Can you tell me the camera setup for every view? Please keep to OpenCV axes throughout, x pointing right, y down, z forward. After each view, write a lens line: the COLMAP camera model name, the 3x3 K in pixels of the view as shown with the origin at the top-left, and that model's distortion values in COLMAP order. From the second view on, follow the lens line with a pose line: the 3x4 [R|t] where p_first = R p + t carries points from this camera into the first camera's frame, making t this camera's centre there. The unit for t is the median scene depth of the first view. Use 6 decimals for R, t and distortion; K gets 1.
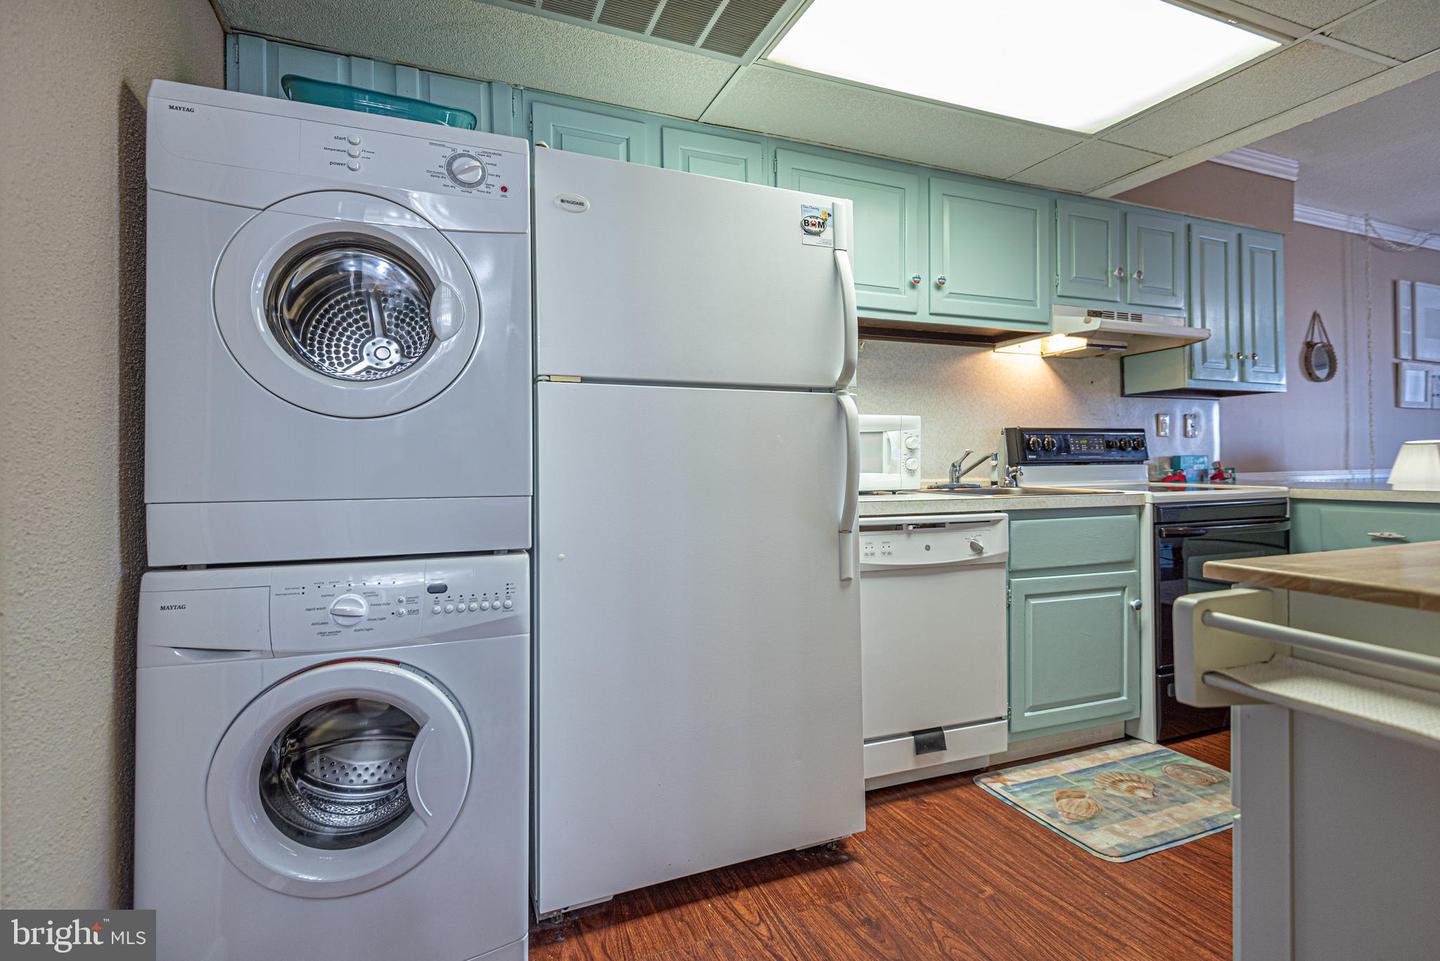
lens RADIAL K [[701.0, 0, 642.7], [0, 701.0, 463.8], [0, 0, 1]] dist [0.003246, 0.000019]
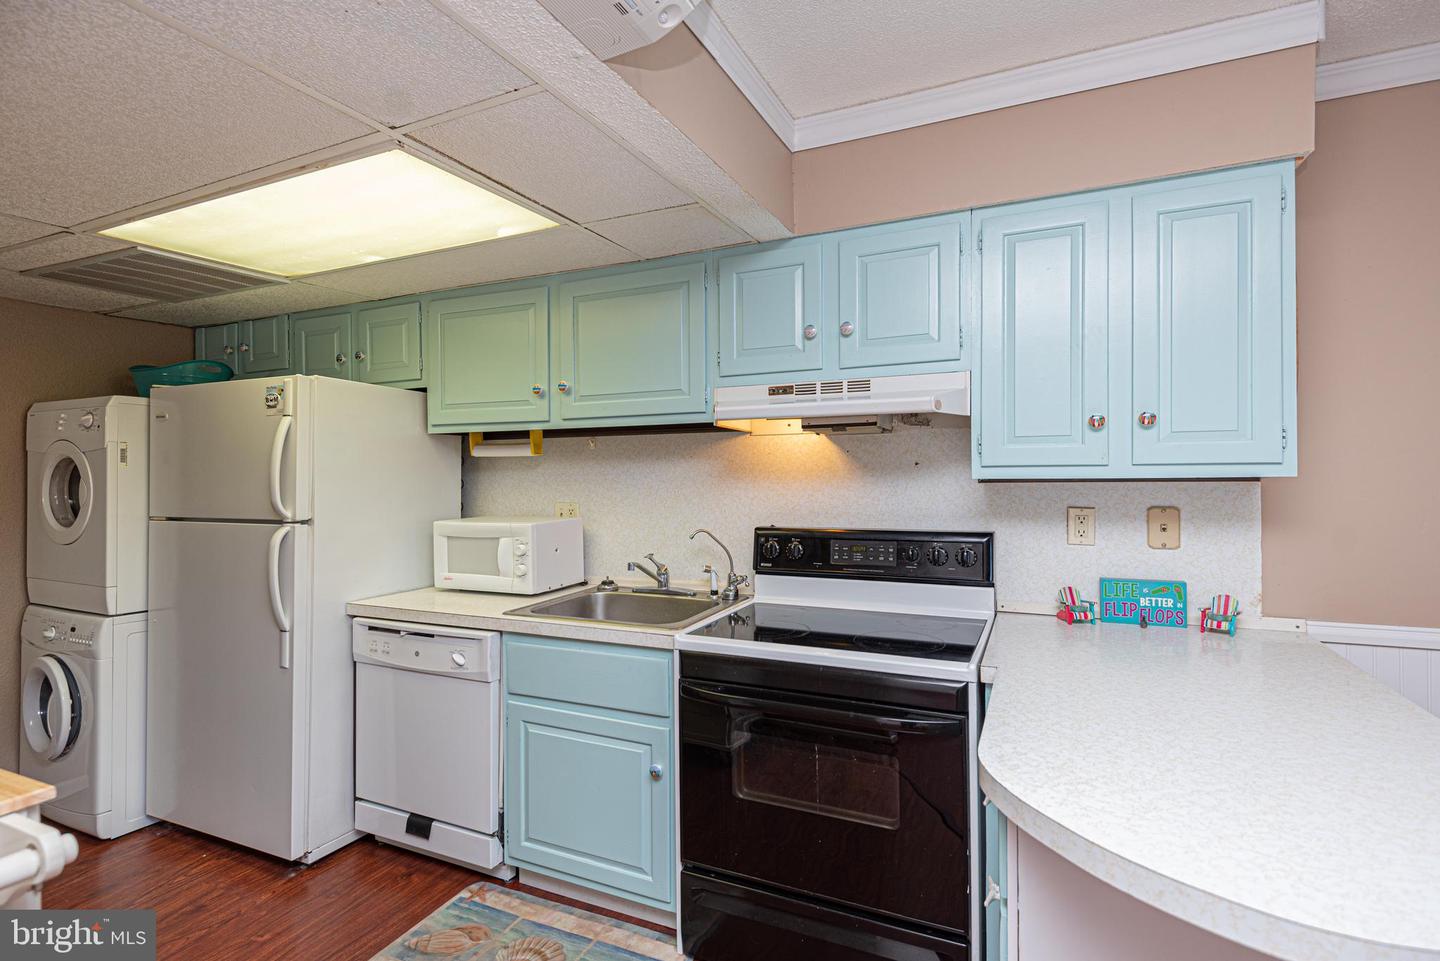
lens RADIAL K [[679.1, 0, 750.9], [0, 679.1, 477.6], [0, 0, 1]] dist [0.040801, -0.019805]
pose [[0.702872, 0.003019, -0.711310, 1.449723], [0.004202, 0.999956, 0.008396, -0.155046], [0.711304, -0.008891, 0.702829, 0.562525]]
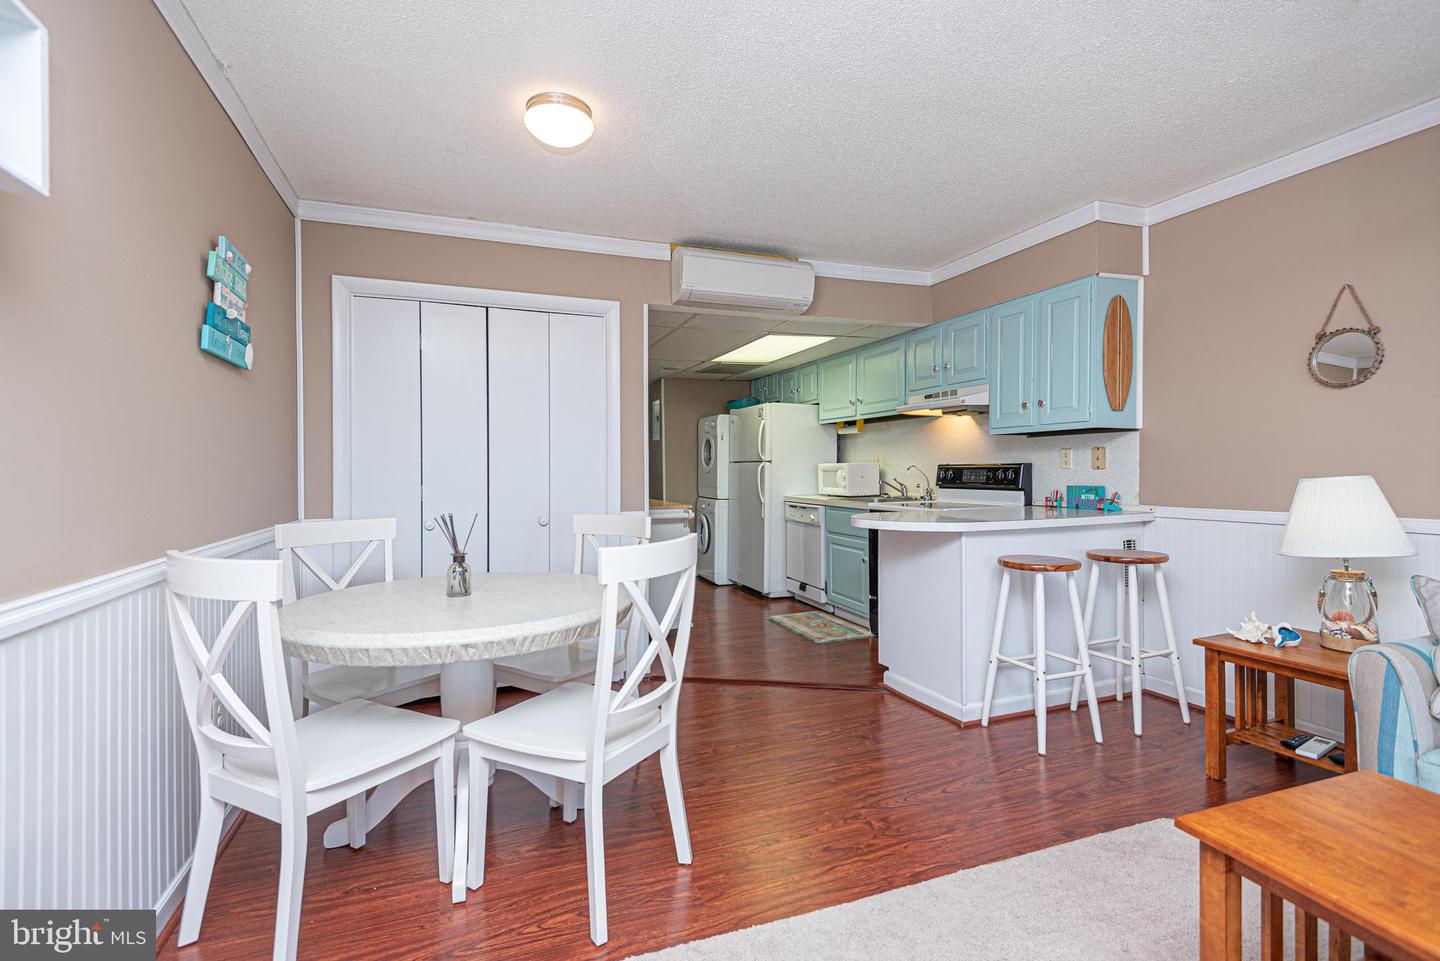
lens RADIAL K [[679.1, 0, 750.9], [0, 679.1, 477.6], [0, 0, 1]] dist [0.040801, -0.019805]
pose [[0.020152, 0.020599, -0.999585, 2.799074], [0.005119, 0.999773, 0.020706, -0.074253], [0.999784, -0.005535, 0.020042, 0.693151]]
